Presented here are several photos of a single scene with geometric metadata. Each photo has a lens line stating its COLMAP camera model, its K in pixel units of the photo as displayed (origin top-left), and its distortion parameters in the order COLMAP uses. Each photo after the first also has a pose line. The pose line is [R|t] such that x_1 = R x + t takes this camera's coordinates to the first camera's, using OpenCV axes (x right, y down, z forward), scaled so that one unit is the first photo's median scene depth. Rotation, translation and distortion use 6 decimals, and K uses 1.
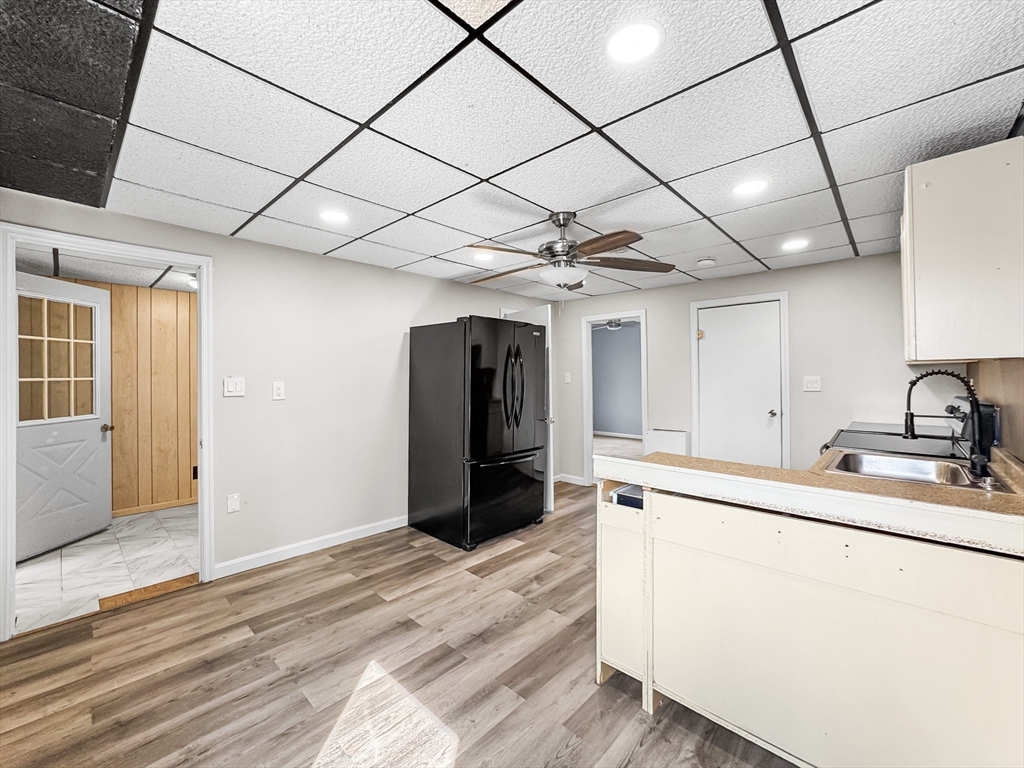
lens RADIAL K [[419.9, 0, 507.5], [0, 419.9, 376.4], [0, 0, 1]] dist [-0.008615, 0.001954]
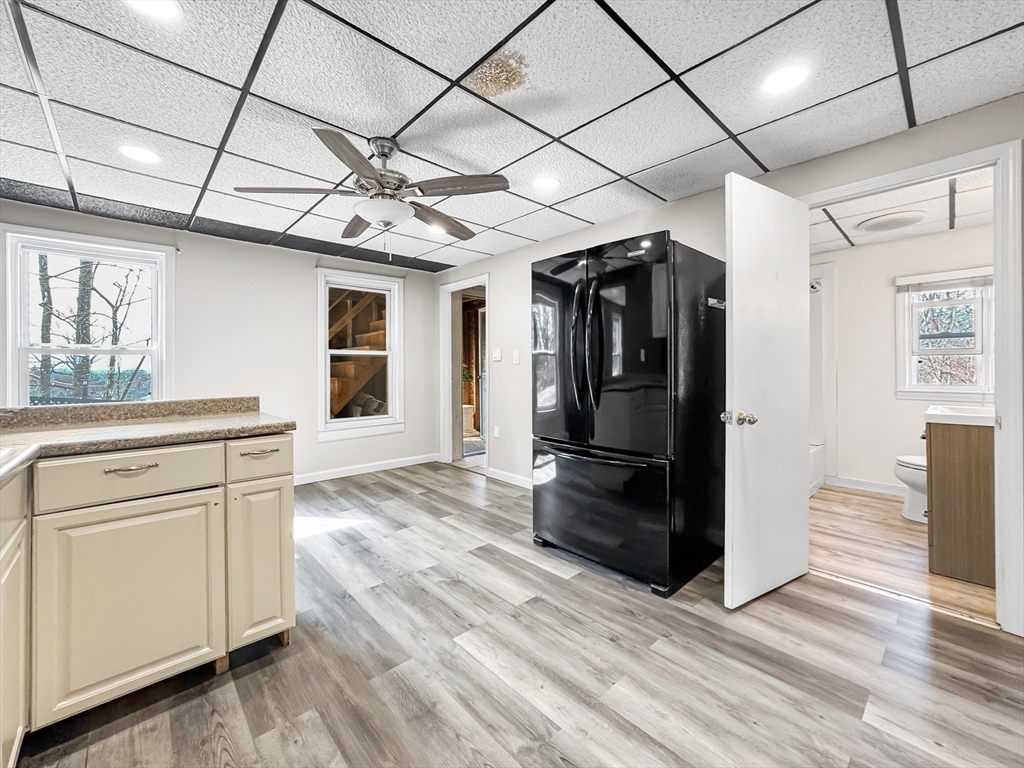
lens RADIAL K [[419.9, 0, 508.3], [0, 419.9, 374.4], [0, 0, 1]] dist [-0.008615, 0.001954]
pose [[-0.069301, 0.014312, -0.997493, 0.886325], [0.010771, 0.999850, 0.013598, 0.077336], [0.997538, -0.009801, -0.069445, 1.196638]]
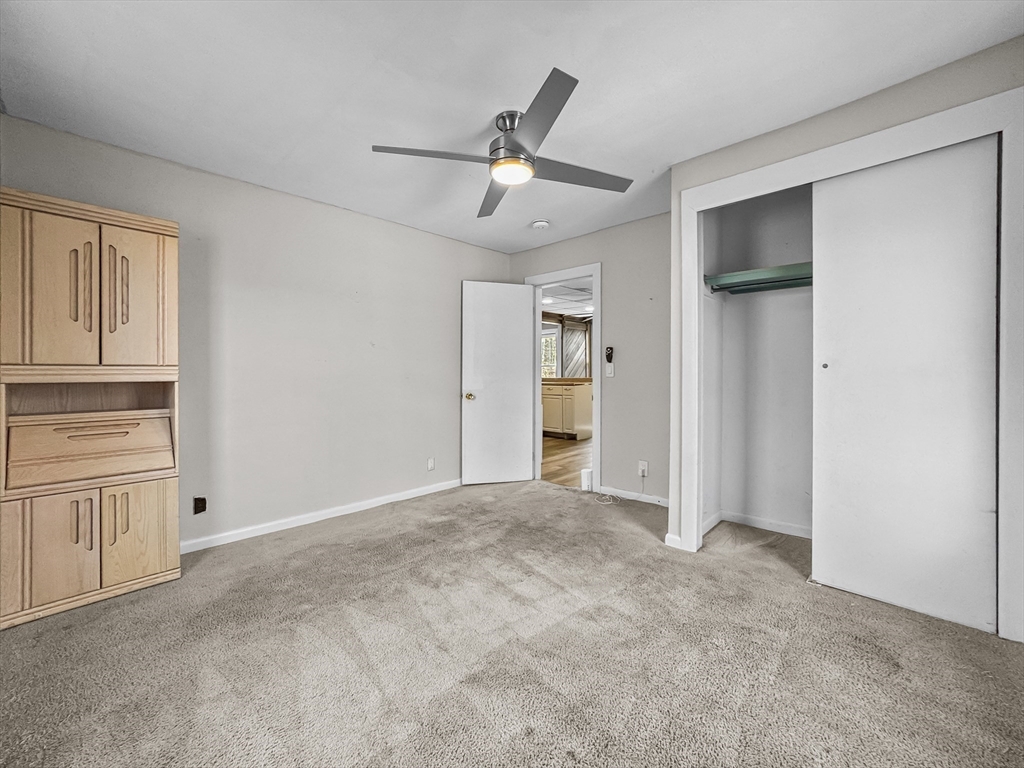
lens RADIAL K [[419.9, 0, 514.9], [0, 419.9, 375.1], [0, 0, 1]] dist [-0.008615, 0.001954]
pose [[-0.999927, 0.012048, 0.001114, 0.640027], [0.012052, 0.999923, 0.002946, 0.094609], [-0.001078, 0.002959, -0.999995, 3.281623]]
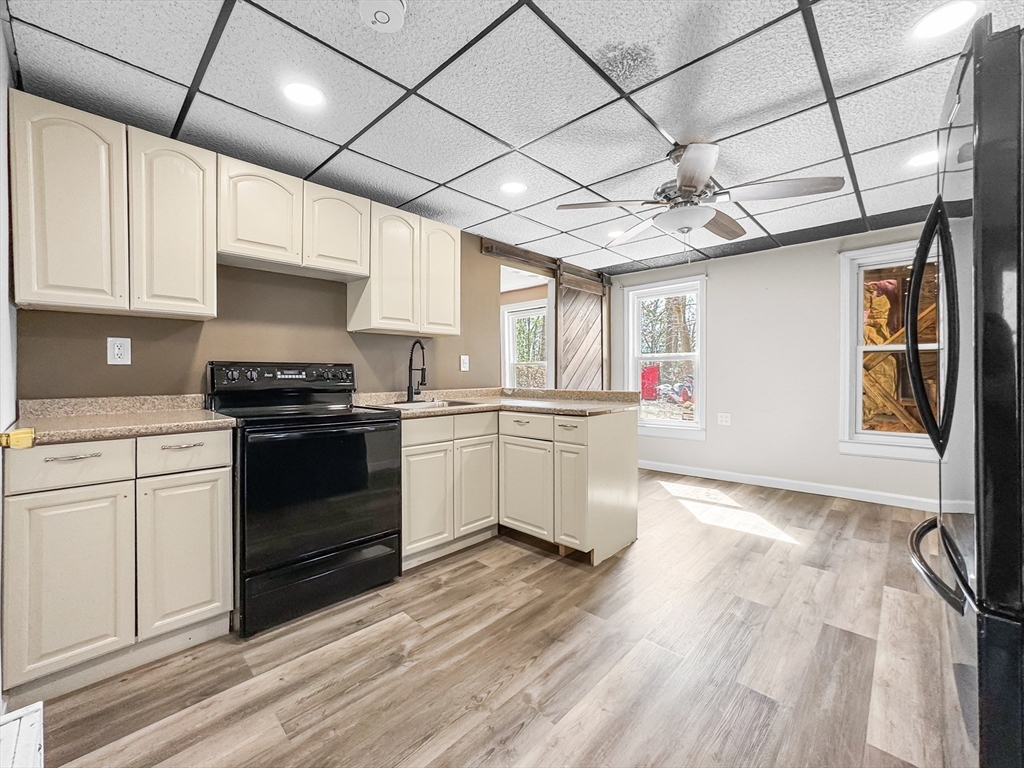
lens RADIAL K [[419.9, 0, 519.1], [0, 419.9, 377.1], [0, 0, 1]] dist [-0.008615, 0.001954]
pose [[-0.999871, 0.010994, -0.011716, 0.448118], [0.010908, 0.999913, 0.007419, 0.076632], [0.011796, 0.007291, -0.999904, 1.715555]]
